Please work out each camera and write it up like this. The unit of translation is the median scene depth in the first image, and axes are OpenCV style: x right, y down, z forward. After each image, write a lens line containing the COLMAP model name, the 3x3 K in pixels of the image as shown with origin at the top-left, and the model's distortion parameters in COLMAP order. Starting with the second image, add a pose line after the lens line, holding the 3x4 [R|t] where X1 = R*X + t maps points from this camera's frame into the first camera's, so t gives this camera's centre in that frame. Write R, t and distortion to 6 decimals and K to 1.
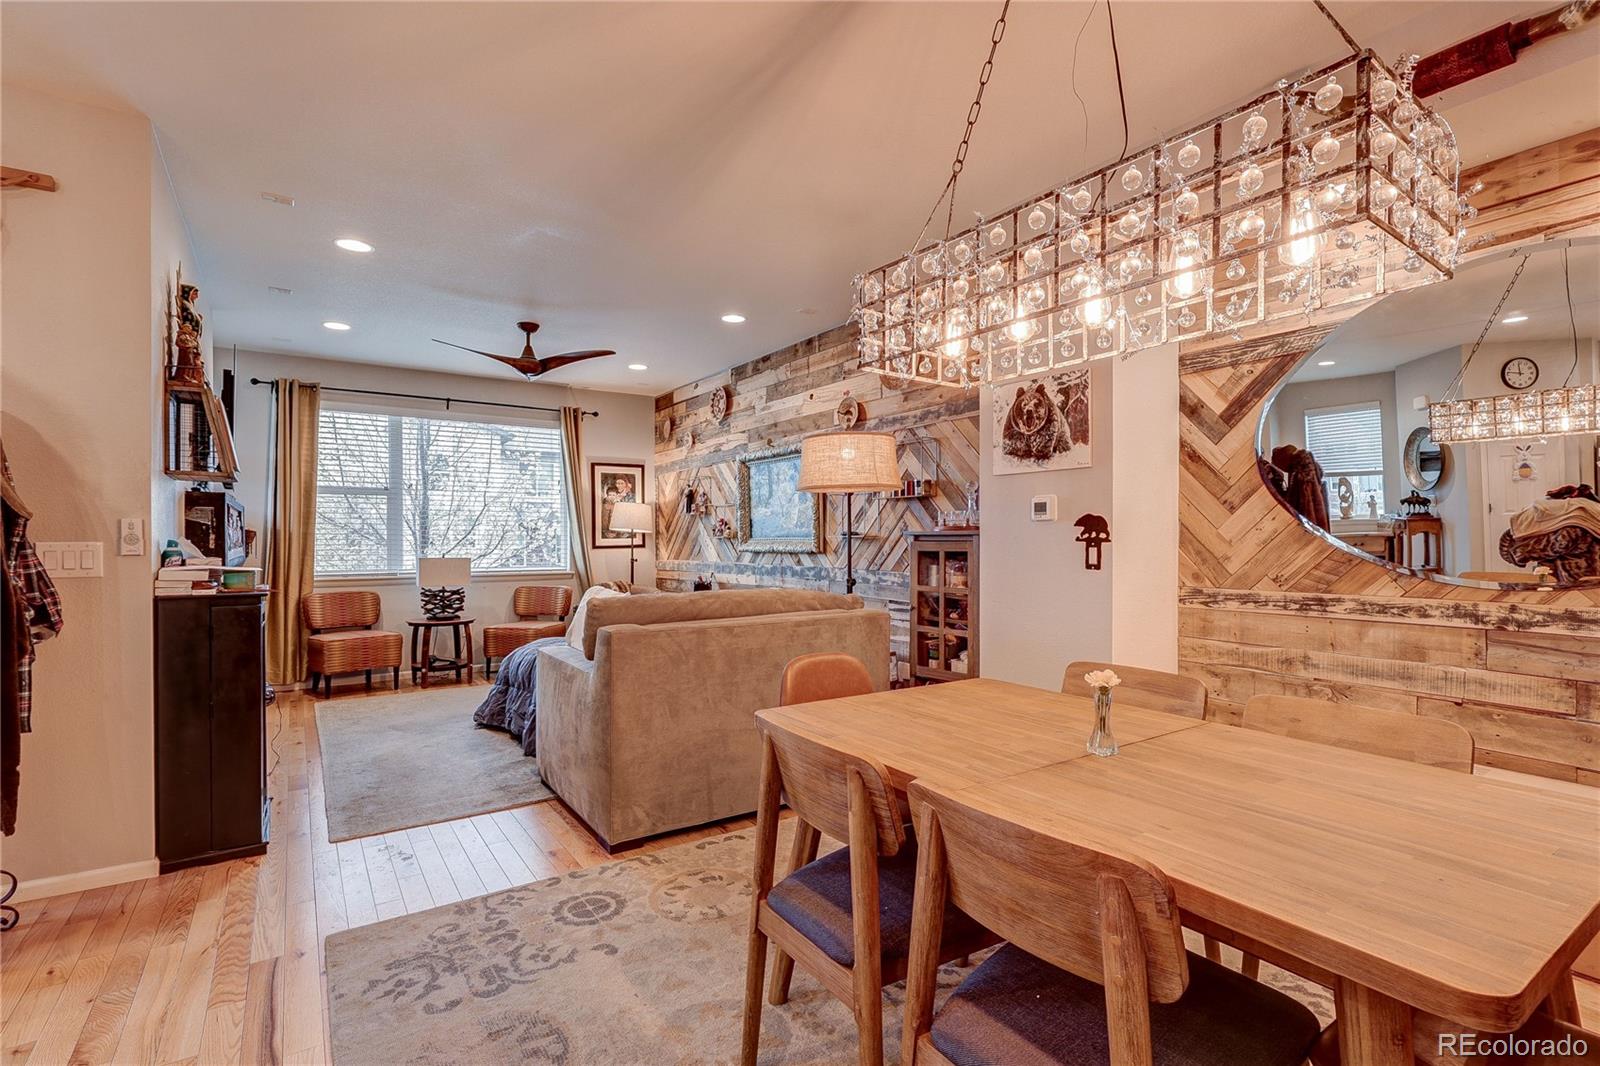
lens RADIAL K [[755.1, 0, 801.9], [0, 755.1, 537.2], [0, 0, 1]] dist [-0.004031, 0.000815]
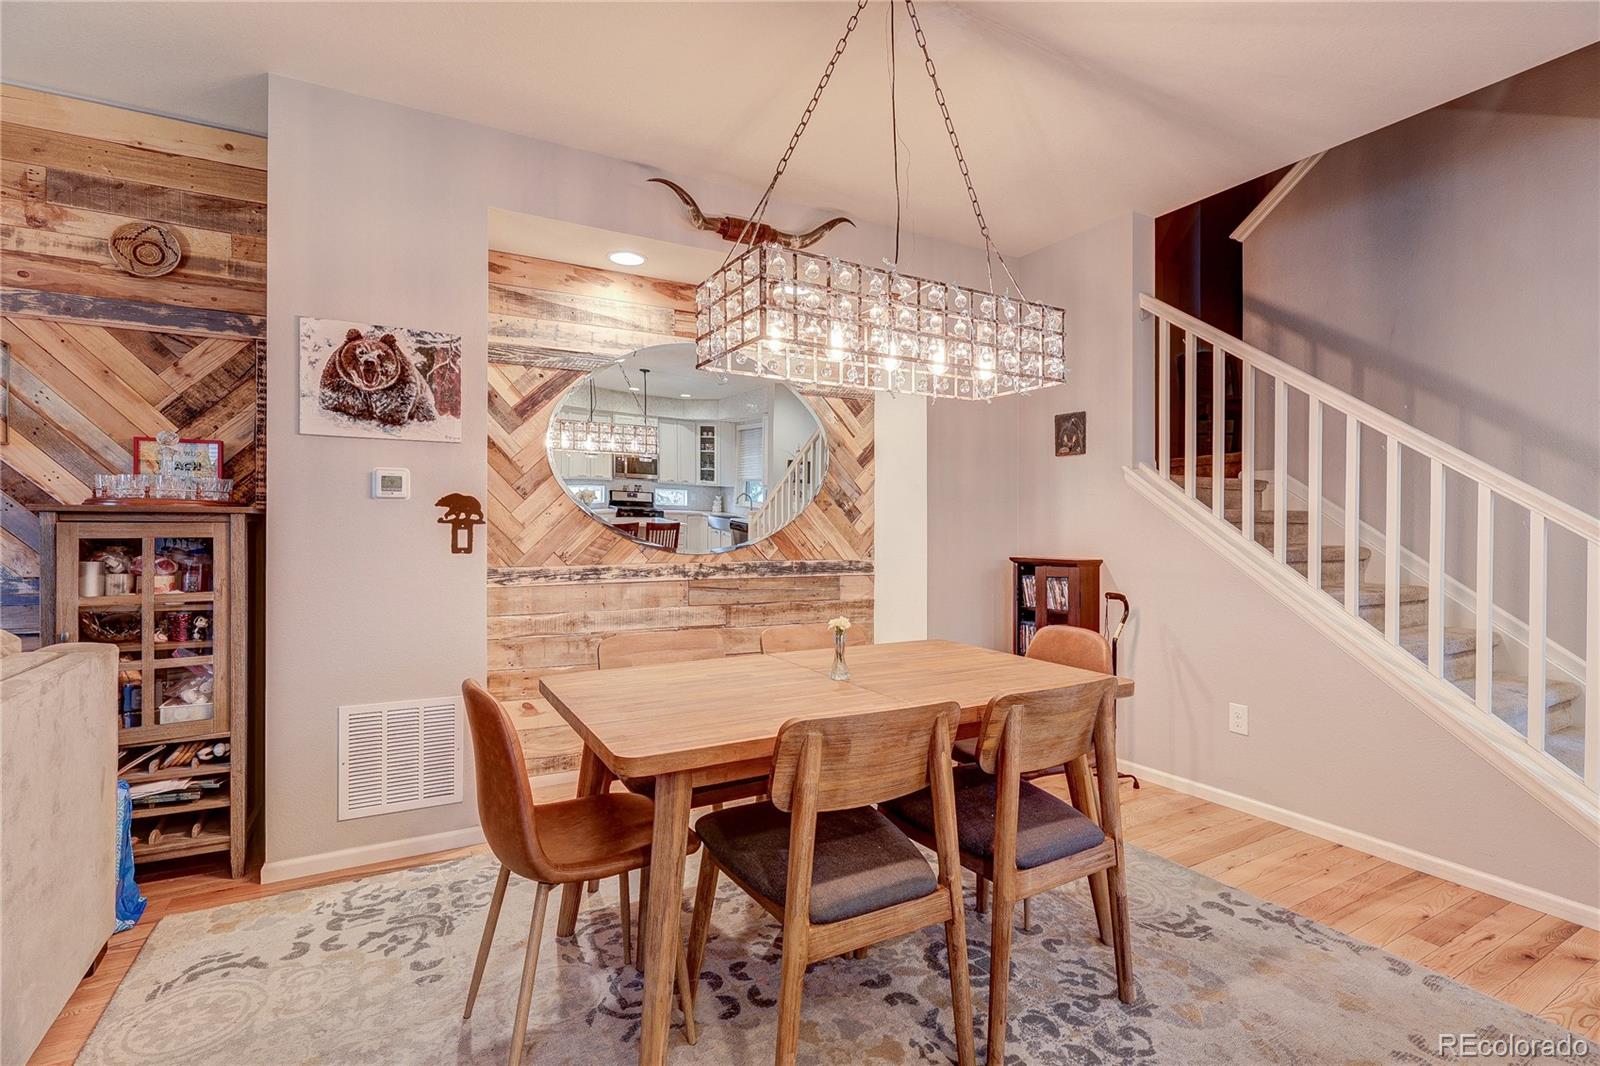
lens RADIAL K [[755.1, 0, 801.9], [0, 755.1, 523.6], [0, 0, 1]] dist [-0.004031, 0.000815]
pose [[0.064029, 0.004397, 0.997938, -0.512958], [-0.005424, 0.999977, -0.004058, 0.007308], [-0.997933, -0.005153, 0.064052, 0.522258]]
